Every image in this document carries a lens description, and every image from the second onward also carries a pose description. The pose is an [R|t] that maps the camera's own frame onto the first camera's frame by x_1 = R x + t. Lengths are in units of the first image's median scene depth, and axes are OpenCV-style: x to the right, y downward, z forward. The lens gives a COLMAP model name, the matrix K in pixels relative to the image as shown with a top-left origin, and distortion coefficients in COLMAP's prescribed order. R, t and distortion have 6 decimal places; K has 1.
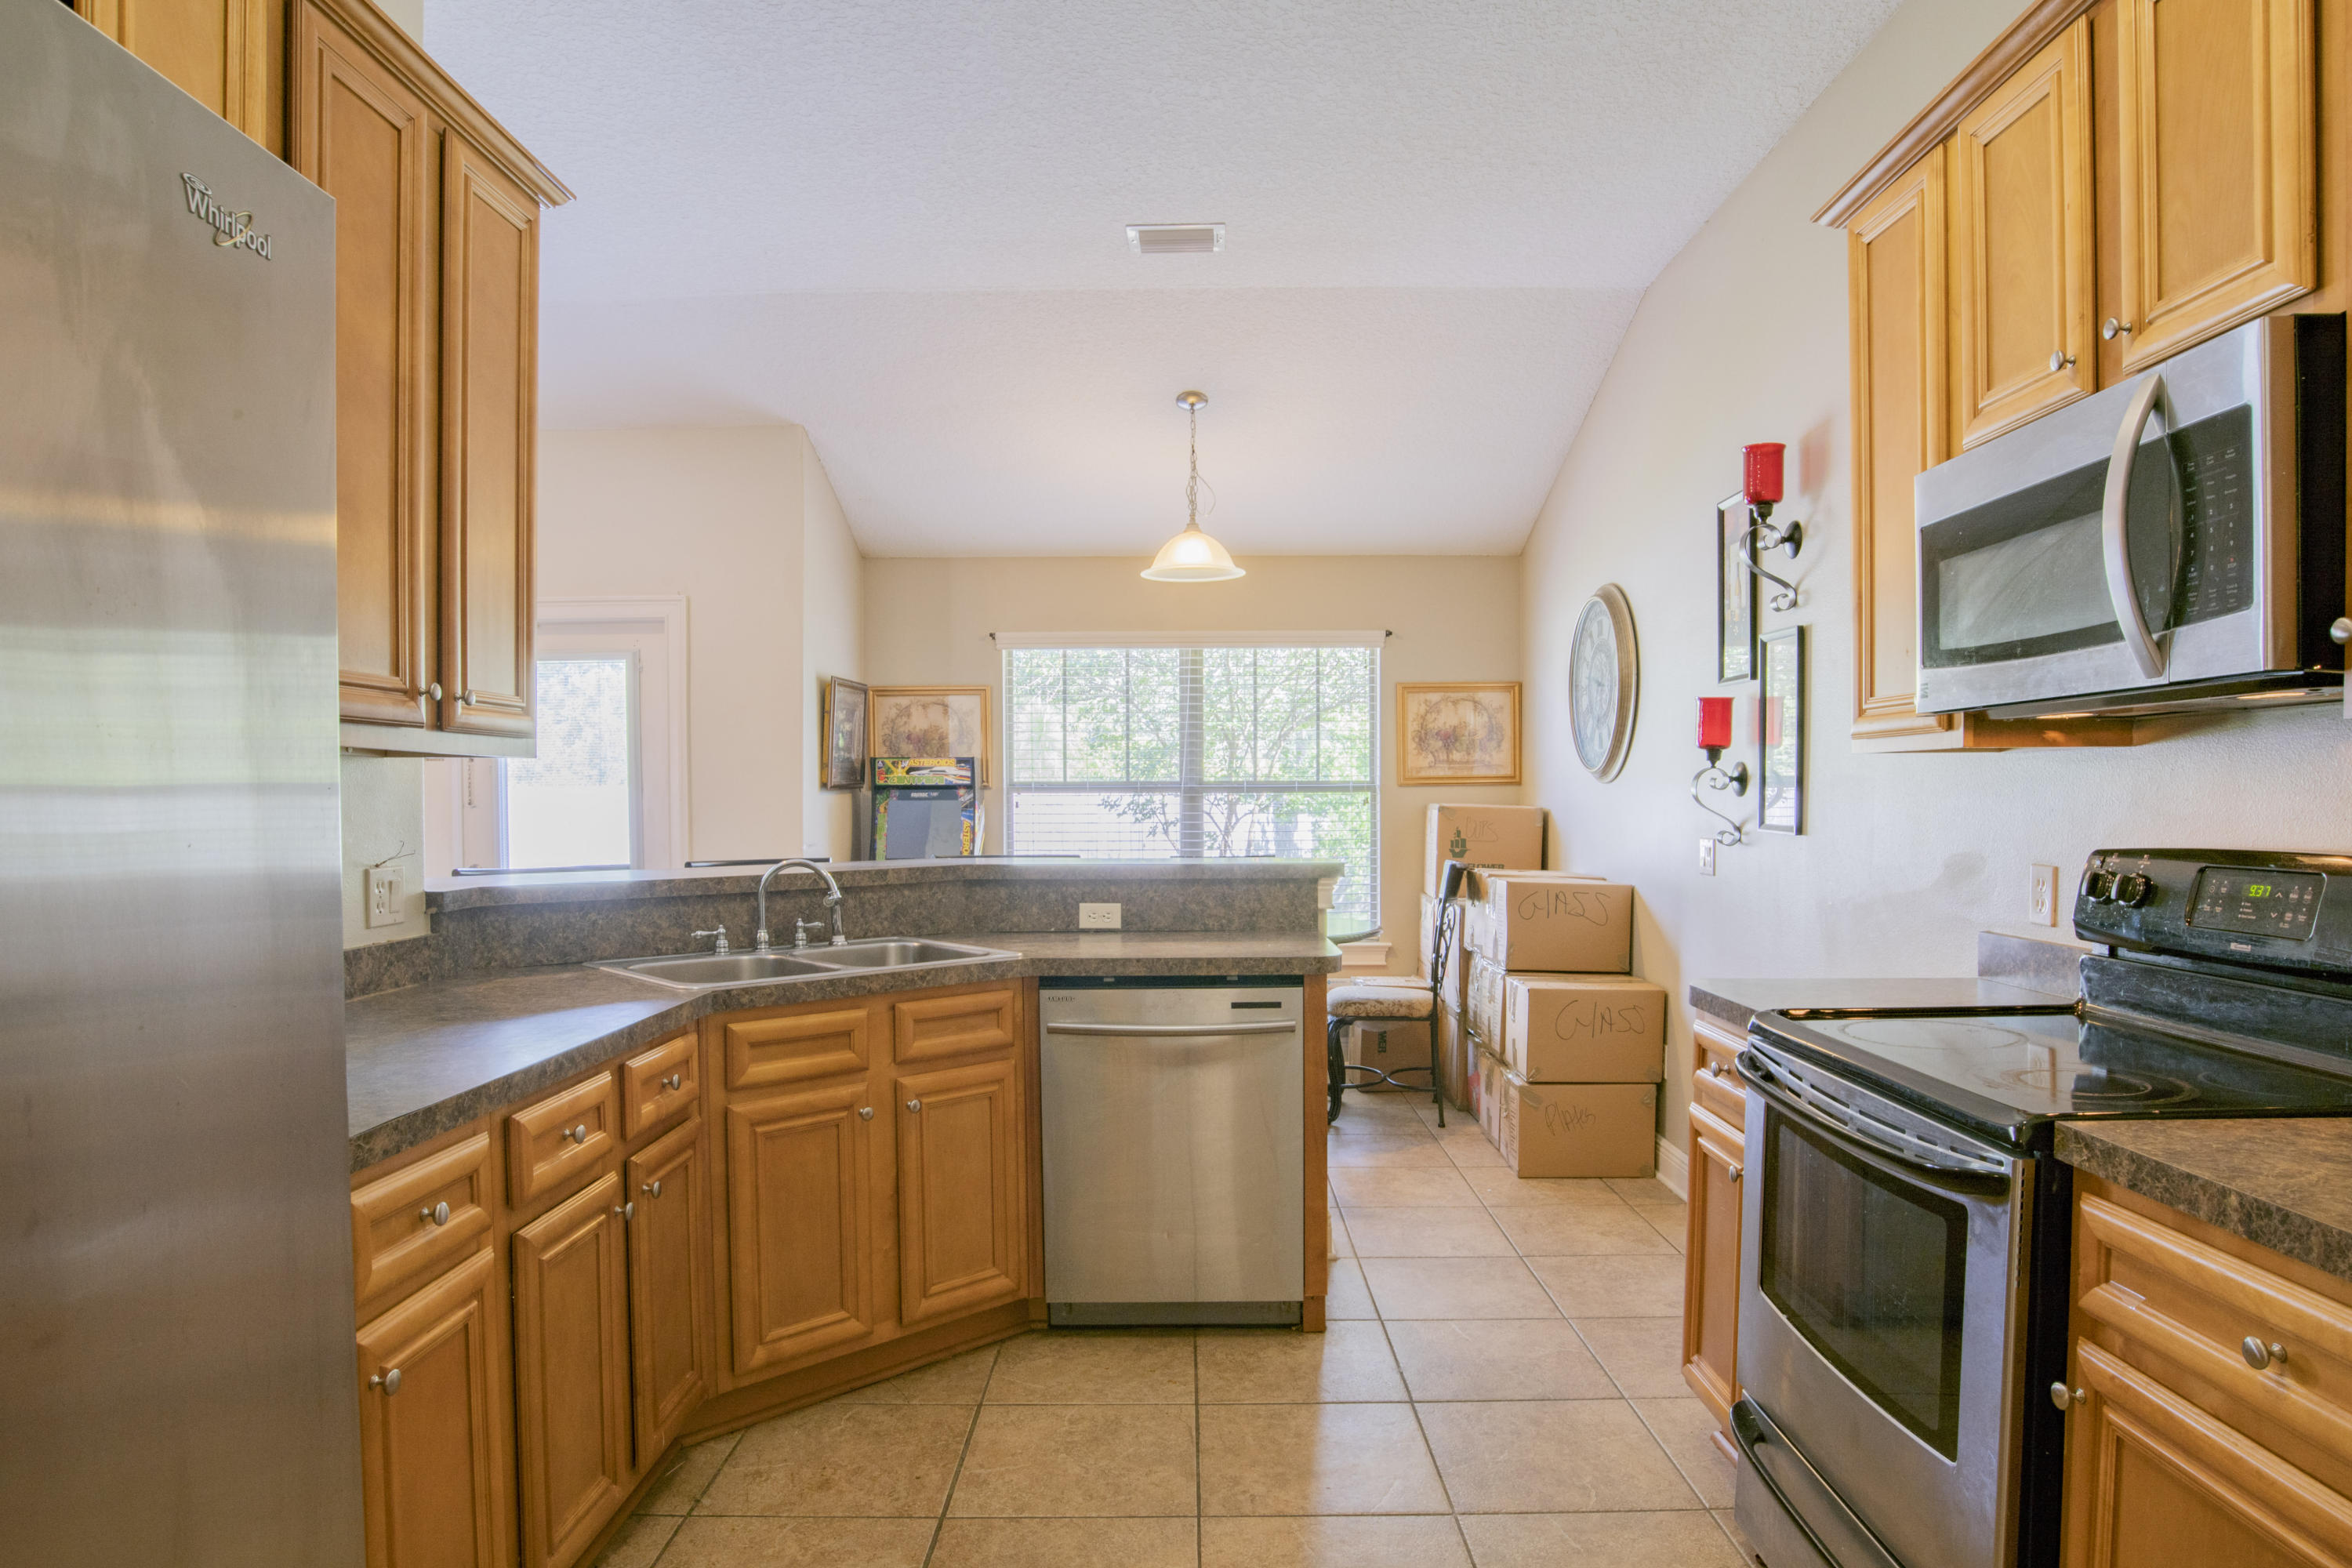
lens RADIAL K [[1406.0, 0, 1223.2], [0, 1406.0, 824.2], [0, 0, 1]] dist [-0.061983, 0.016872]
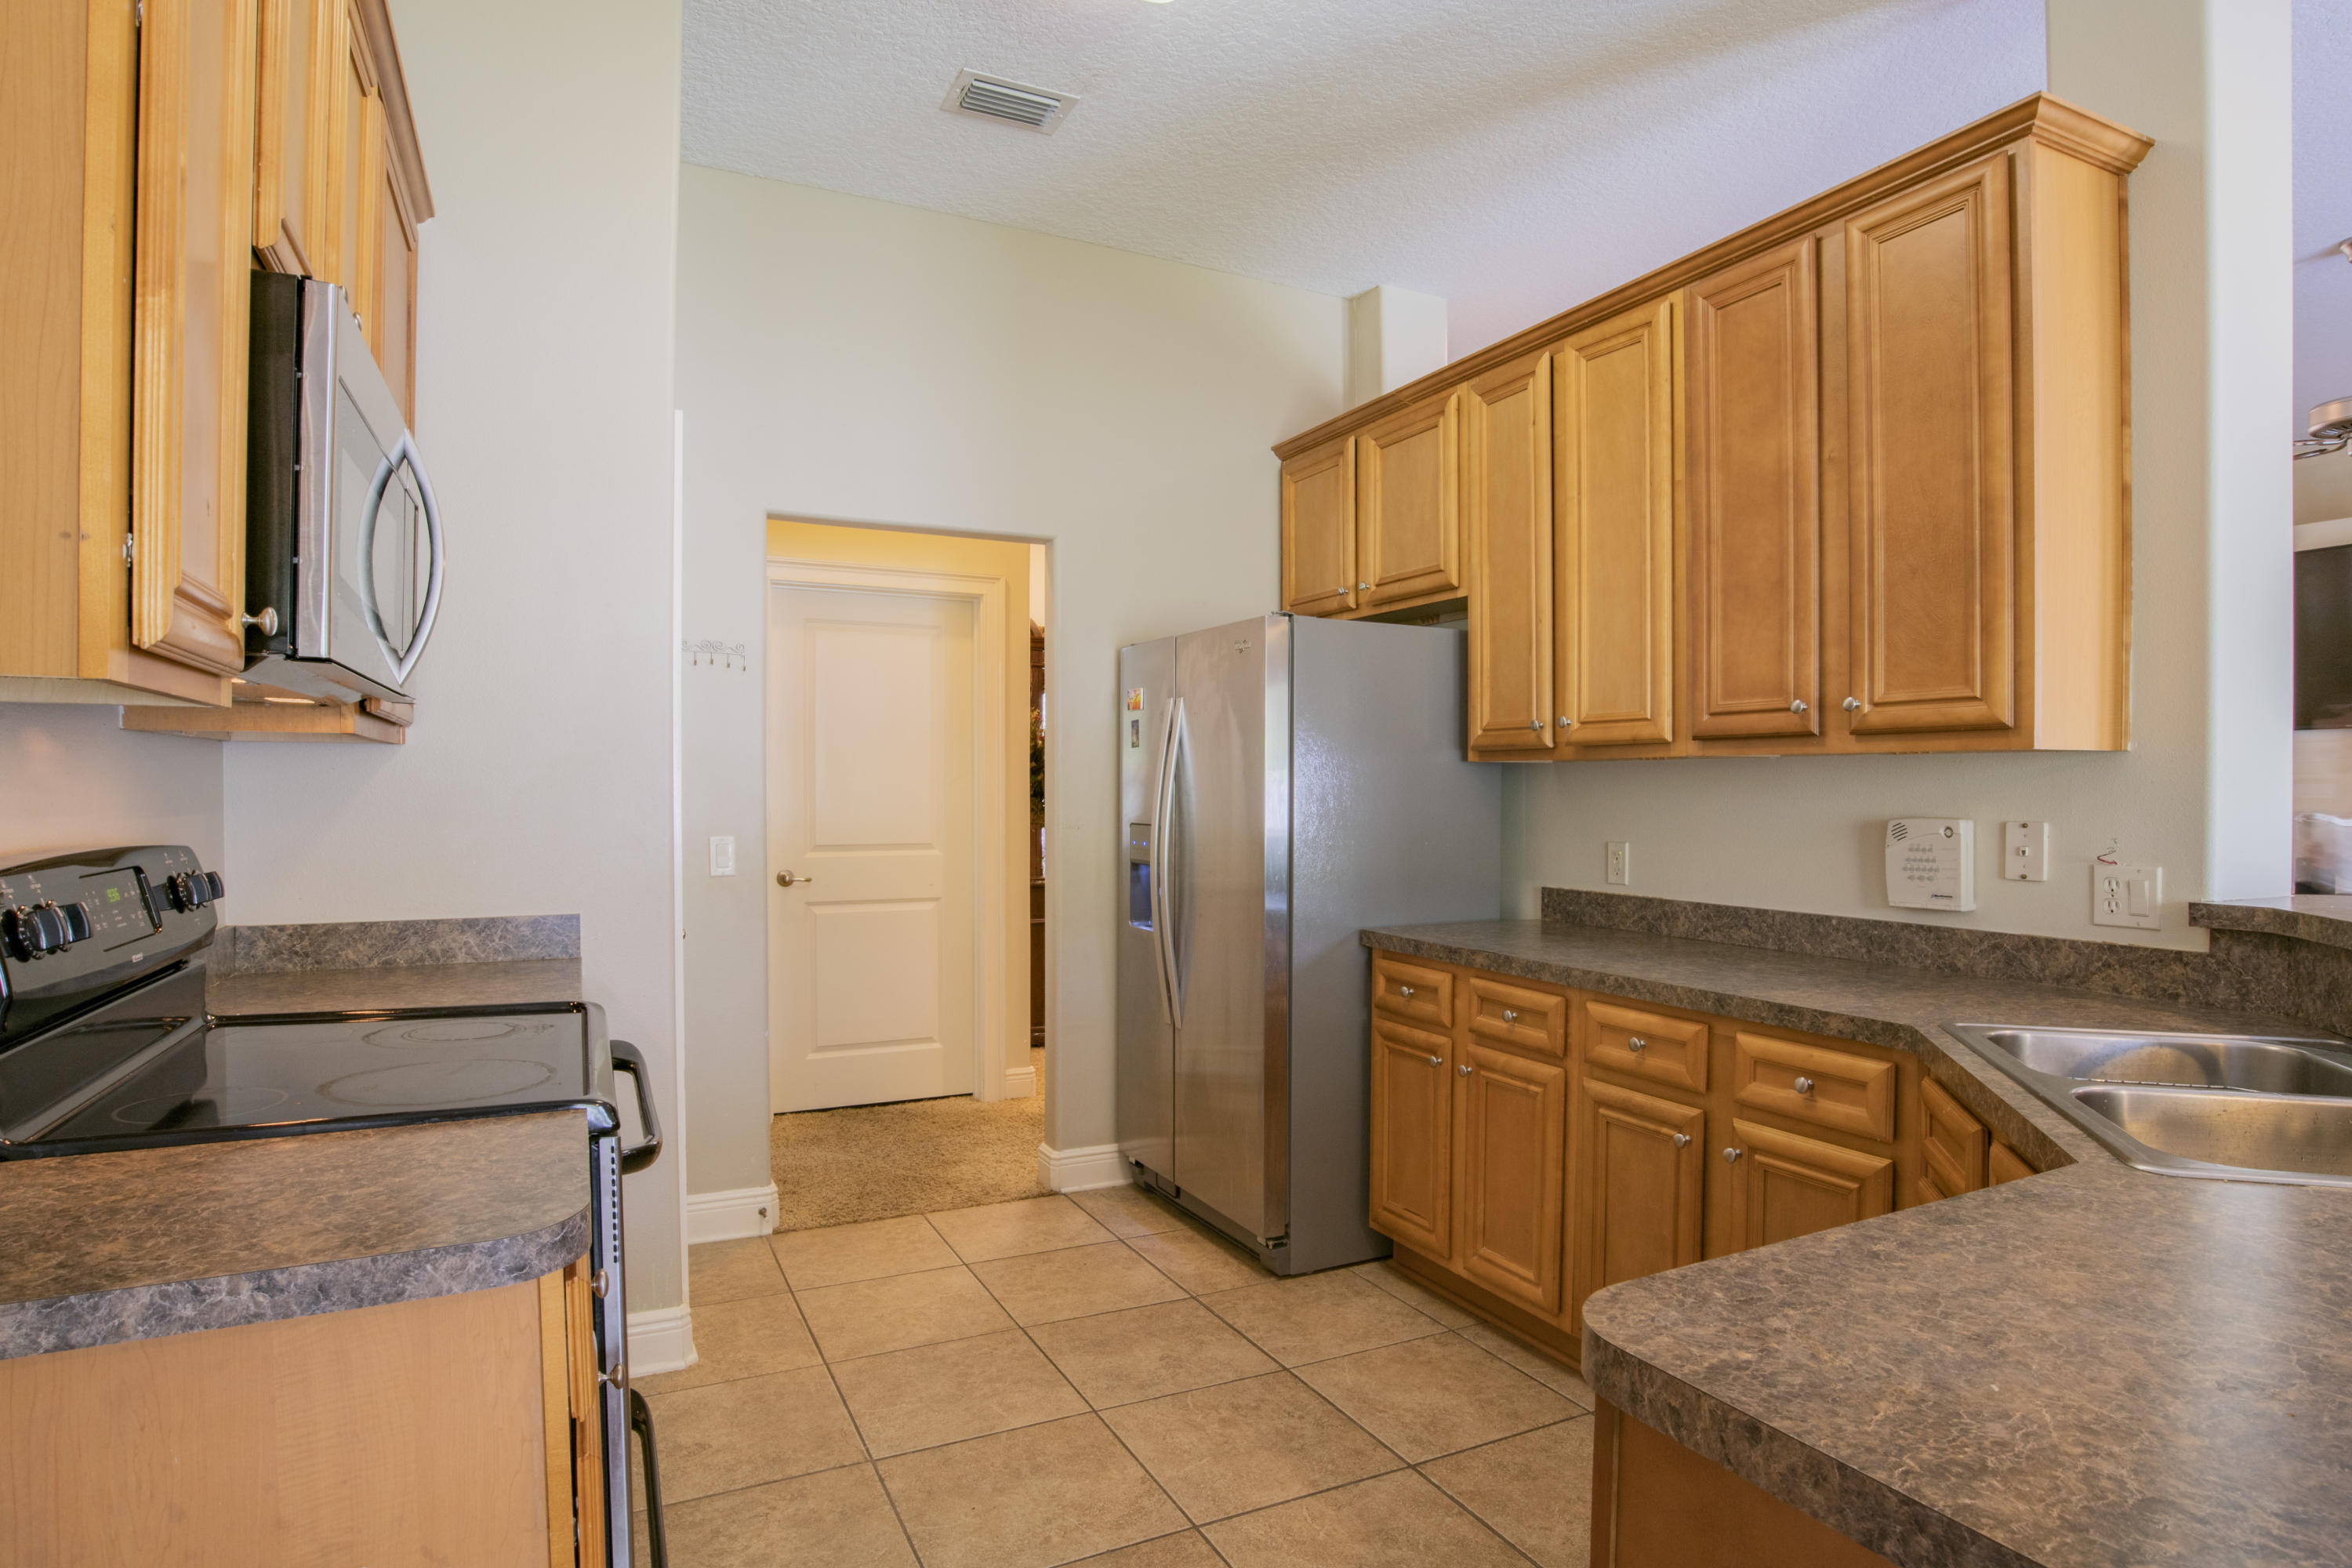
lens RADIAL K [[1258.6, 0, 1169.7], [0, 1258.6, 795.1], [0, 0, 1]] dist [-0.039988, 0.001683]
pose [[-0.912607, -0.000311, -0.408839, 0.234736], [-0.010454, 0.999690, 0.022576, -0.020554], [0.408705, 0.024877, -0.912327, 1.039178]]
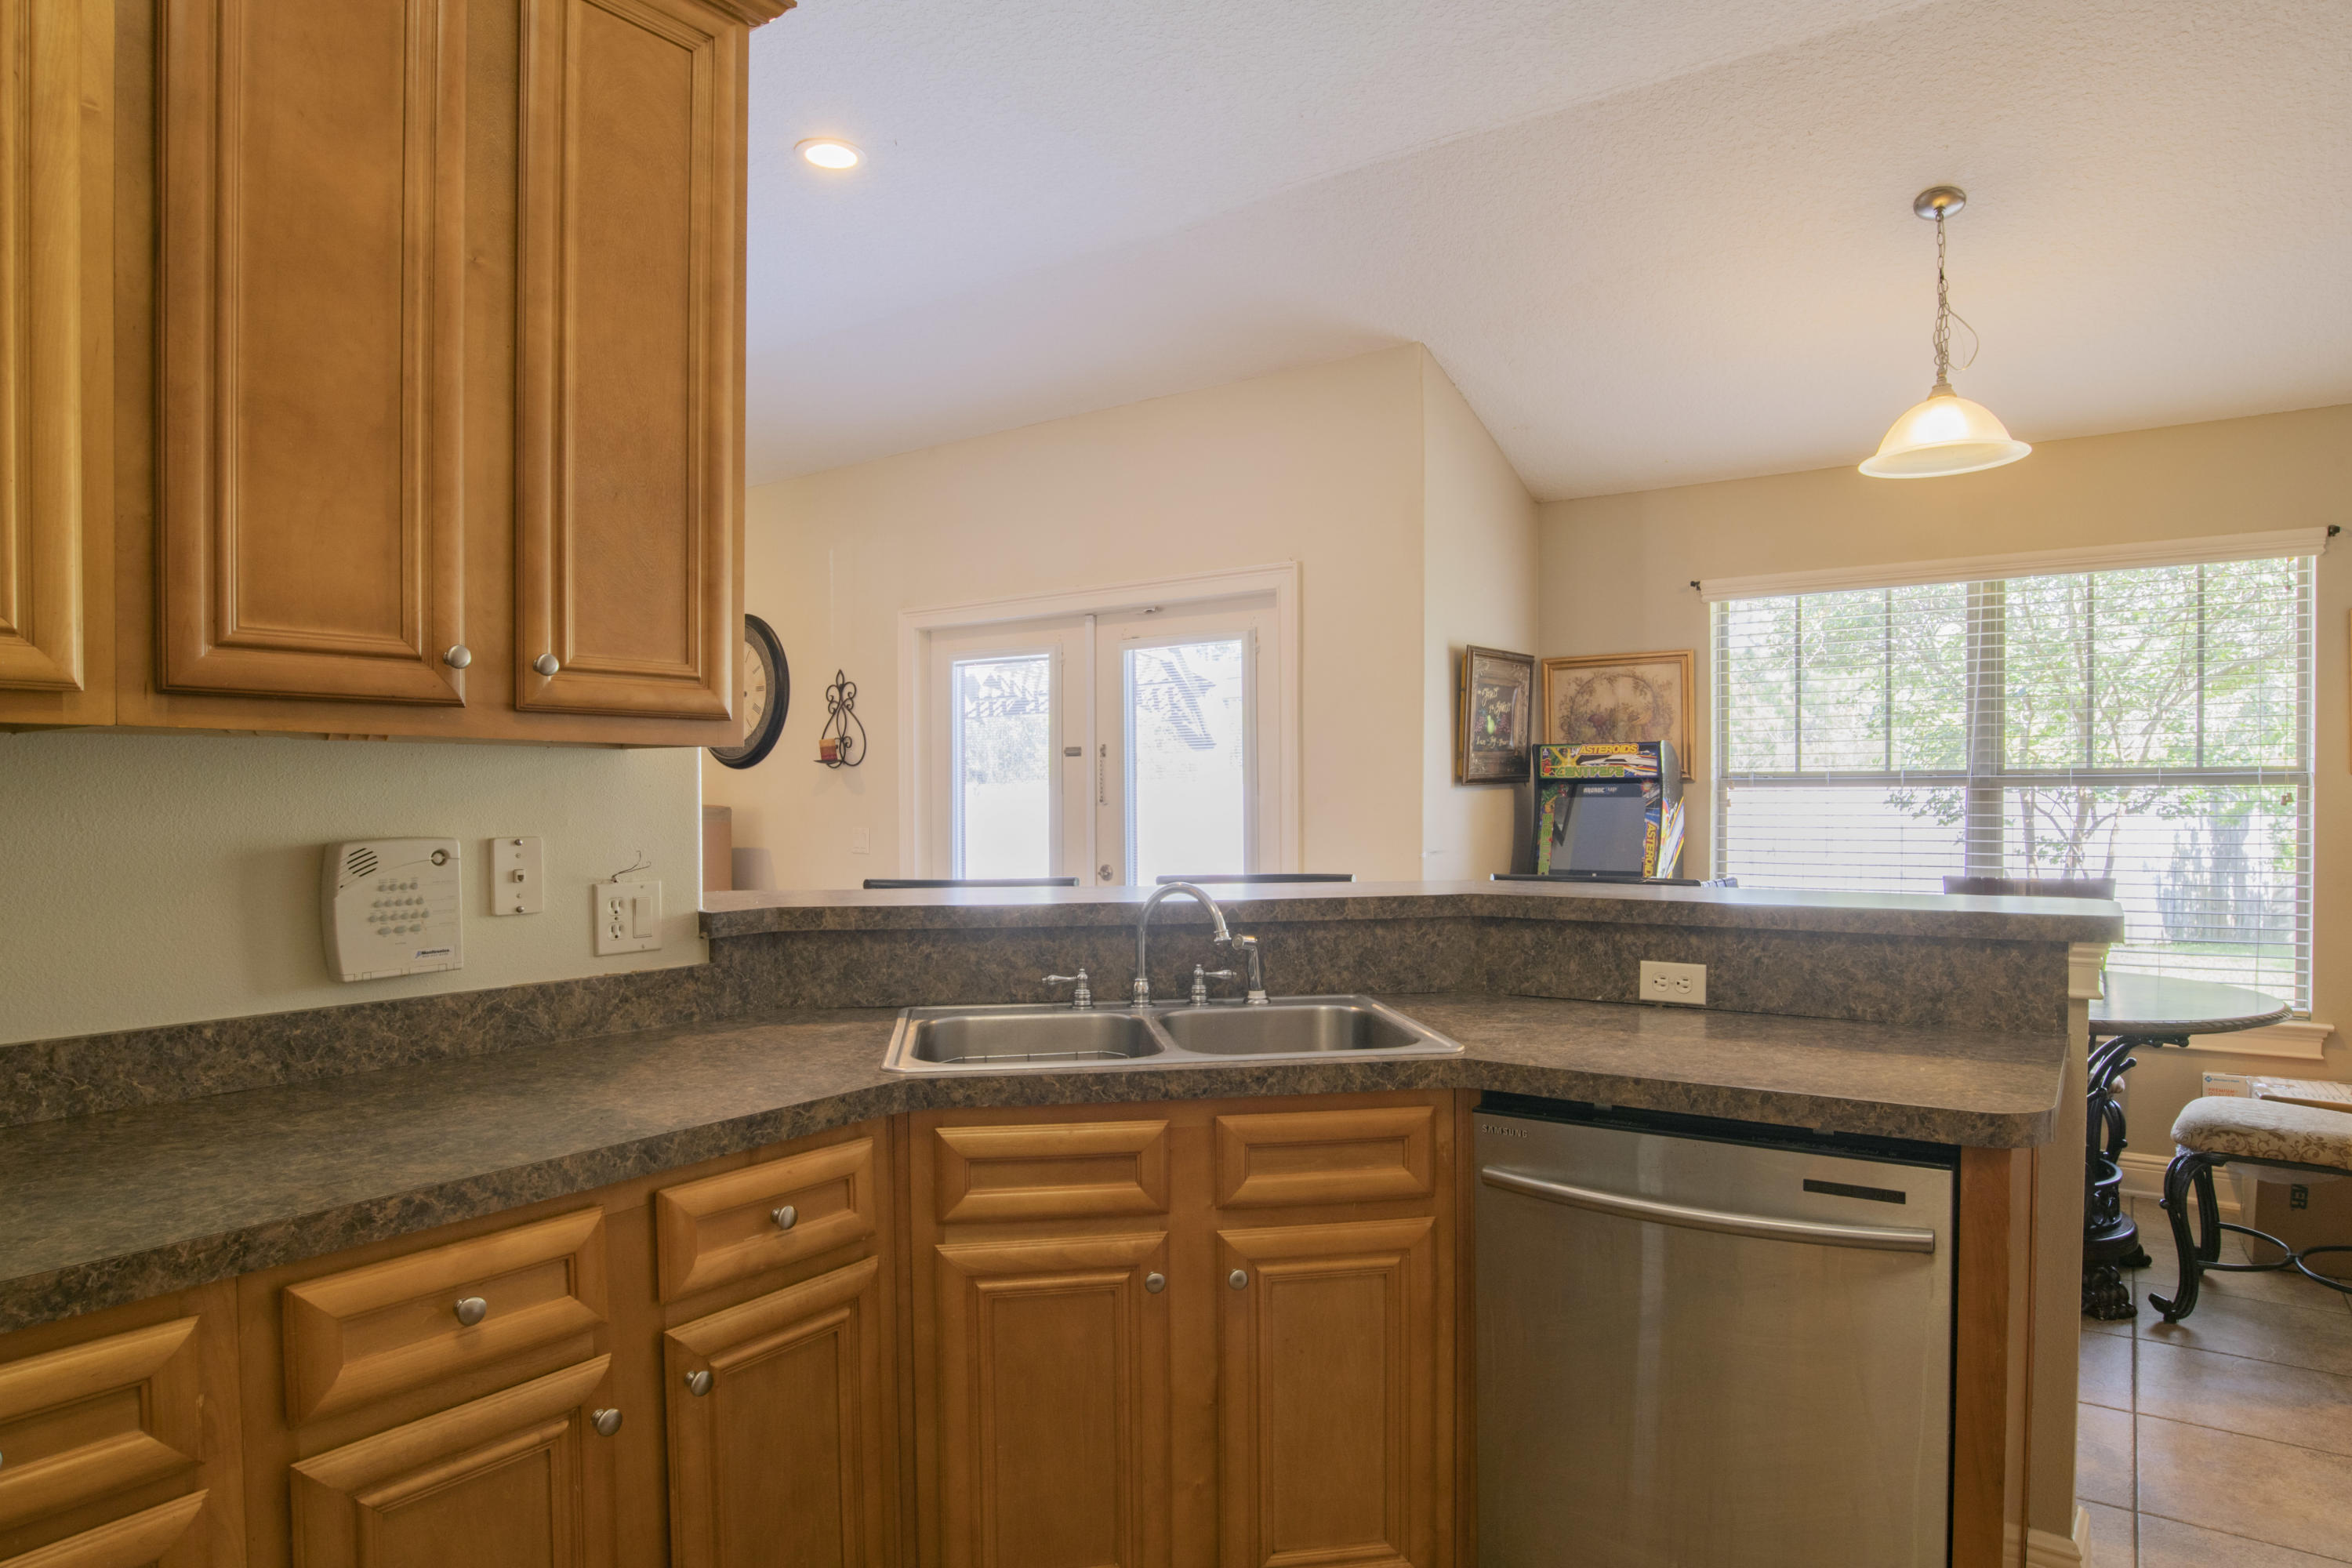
lens RADIAL K [[1406.0, 0, 1180.7], [0, 1406.0, 812.3], [0, 0, 1]] dist [-0.061983, 0.016872]
pose [[0.807166, 0.006356, -0.590290, 0.103768], [-0.008950, 0.999959, -0.001472, -0.008489], [0.590256, 0.006471, 0.807190, 0.361441]]
